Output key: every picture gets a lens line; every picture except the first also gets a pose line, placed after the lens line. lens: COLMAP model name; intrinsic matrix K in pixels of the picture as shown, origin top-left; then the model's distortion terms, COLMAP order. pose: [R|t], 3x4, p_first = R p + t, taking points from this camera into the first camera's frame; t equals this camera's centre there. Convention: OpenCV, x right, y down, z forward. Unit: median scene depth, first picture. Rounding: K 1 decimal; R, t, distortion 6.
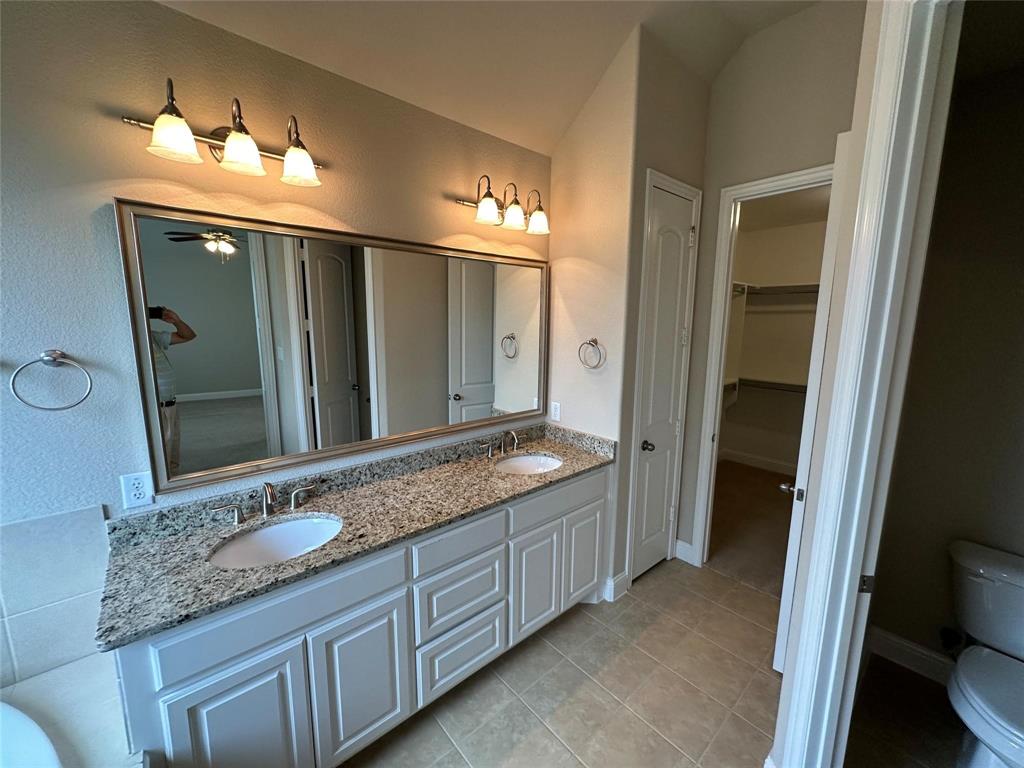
lens RADIAL K [[409.1, 0, 509.5], [0, 409.1, 383.2], [0, 0, 1]] dist [-0.000258, -0.000019]
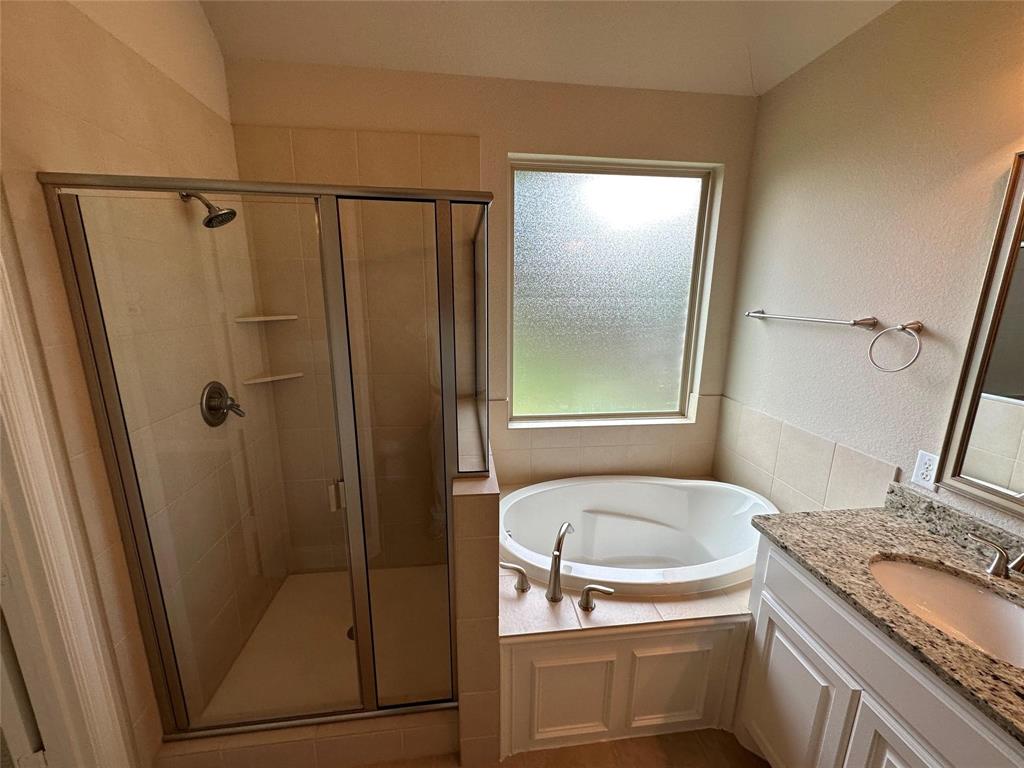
lens RADIAL K [[409.1, 0, 511.3], [0, 409.1, 384.7], [0, 0, 1]] dist [-0.000258, -0.000019]
pose [[-0.561264, 0.169787, -0.810034, 0.408961], [-0.142166, 0.944406, 0.296457, -0.081563], [0.815335, 0.281550, -0.505923, 0.646616]]
